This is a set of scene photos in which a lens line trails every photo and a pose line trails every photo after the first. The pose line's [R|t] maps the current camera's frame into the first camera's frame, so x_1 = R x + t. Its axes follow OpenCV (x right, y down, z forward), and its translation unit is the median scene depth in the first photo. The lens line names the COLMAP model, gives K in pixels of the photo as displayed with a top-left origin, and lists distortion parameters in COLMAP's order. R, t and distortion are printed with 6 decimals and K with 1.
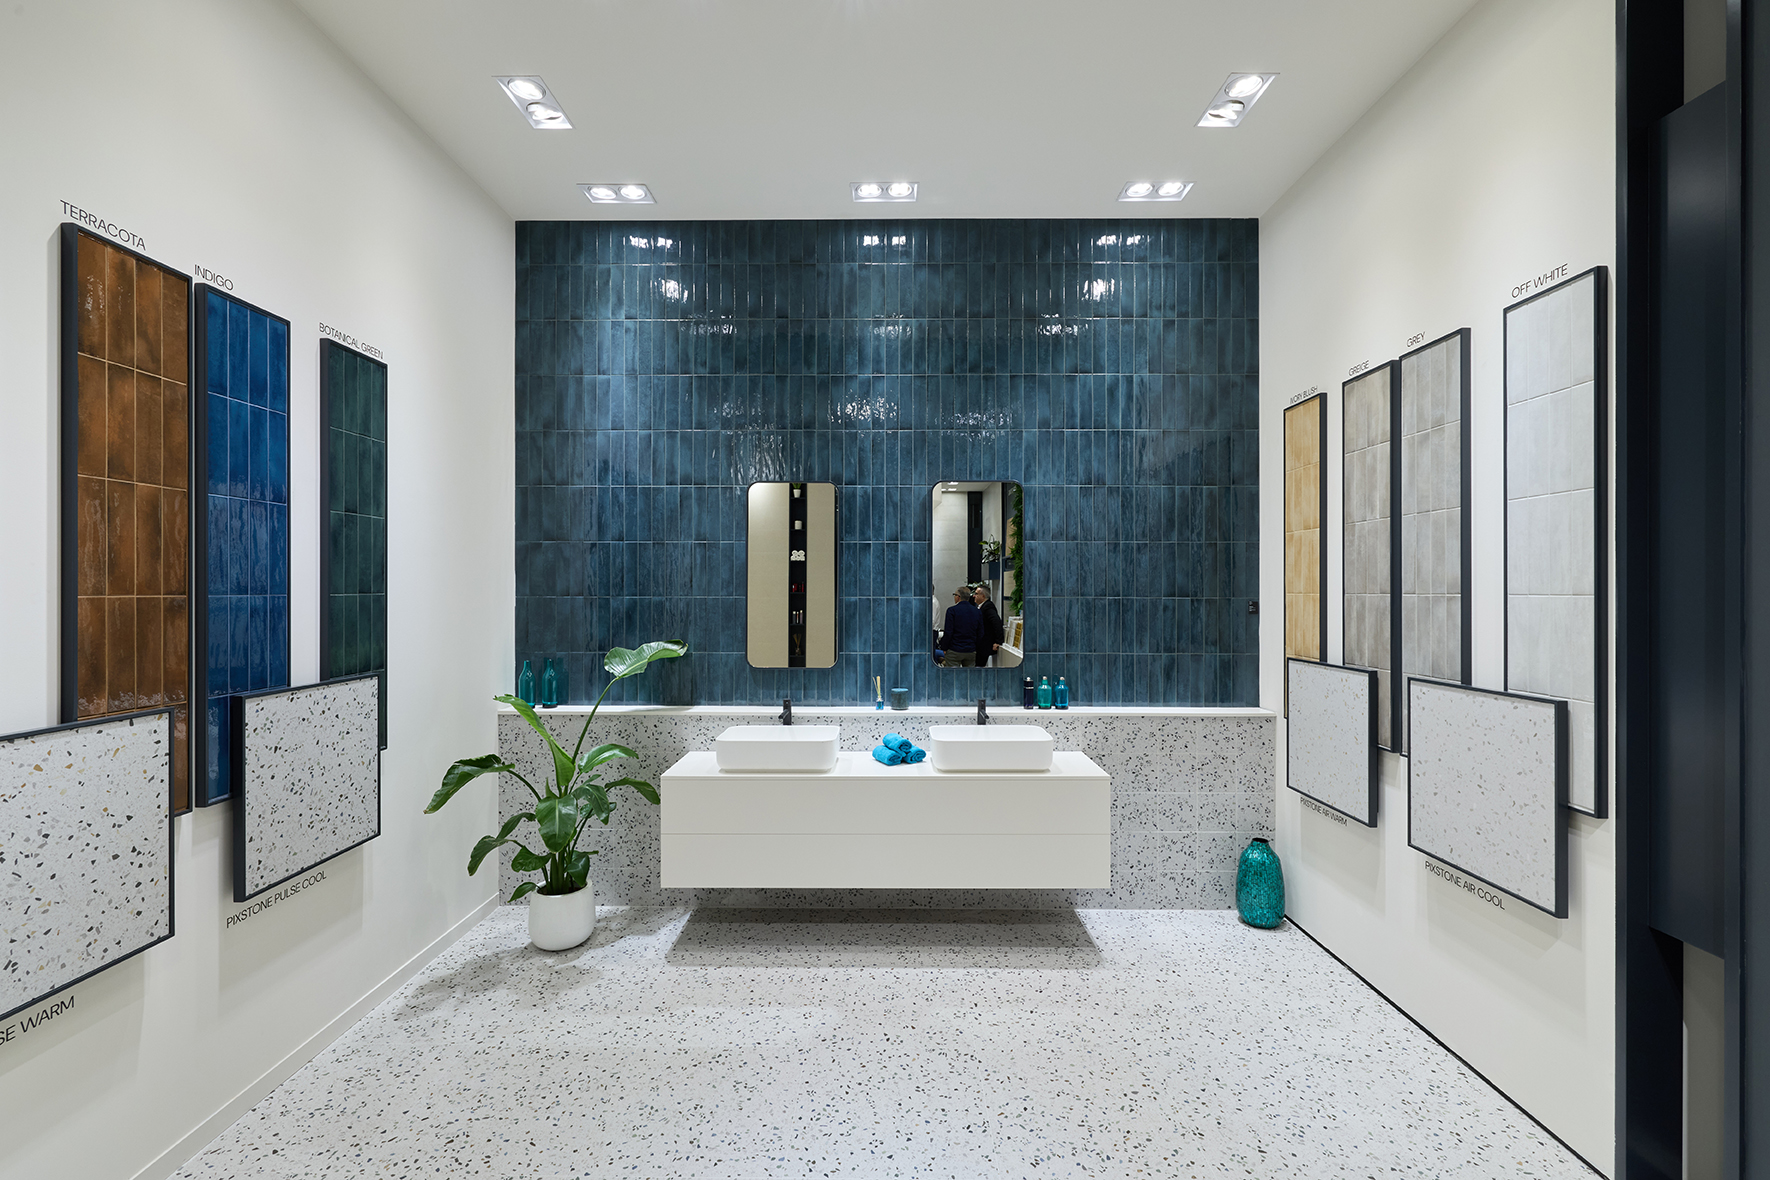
lens RADIAL K [[761.5, 0, 883.7], [0, 761.5, 589.8], [0, 0, 1]] dist [-0.001420, -0.000411]
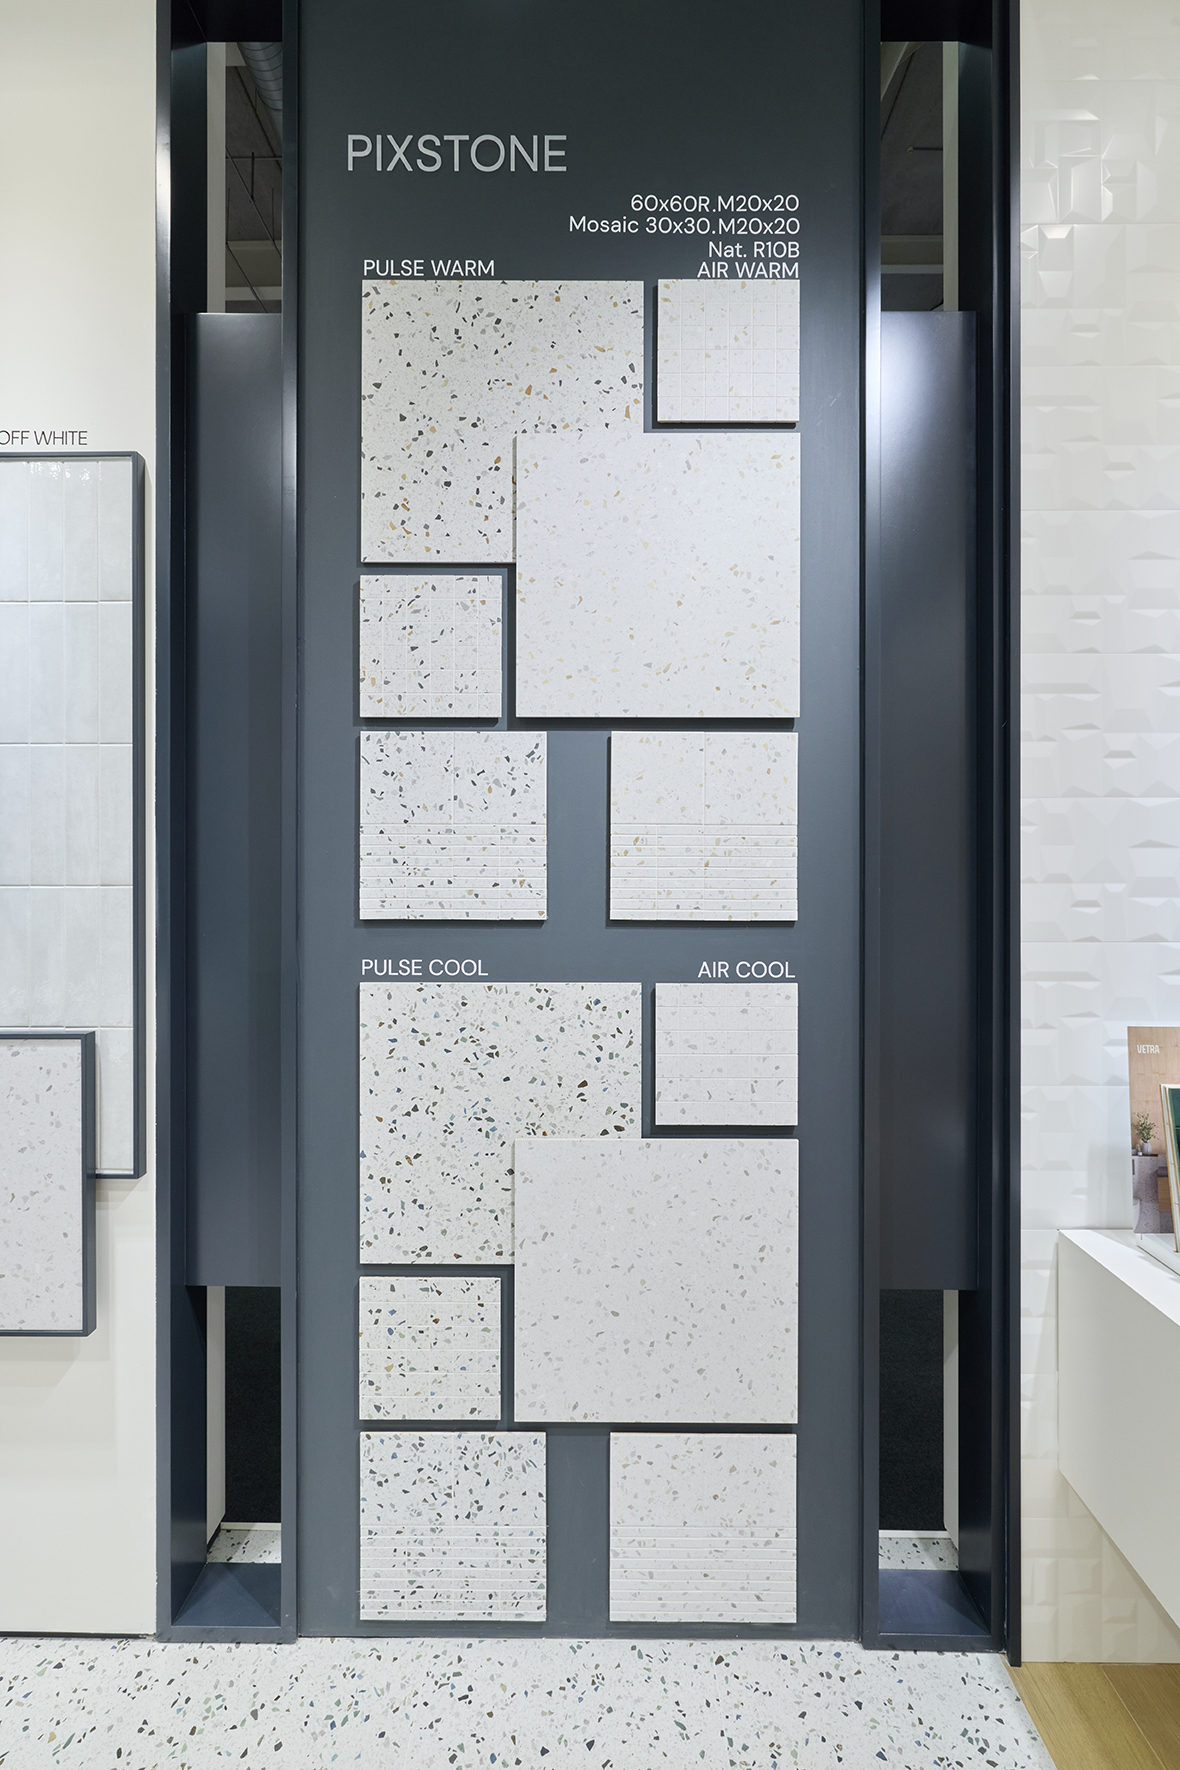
lens RADIAL K [[761.5, 0, 592.1], [0, 761.5, 883.9], [0, 0, 1]] dist [-0.001420, -0.000411]
pose [[0.000284, -0.005425, 0.999985, 0.226870], [-0.001294, 0.999984, 0.005425, 0.000617], [-0.999999, -0.001296, 0.000277, 0.696179]]
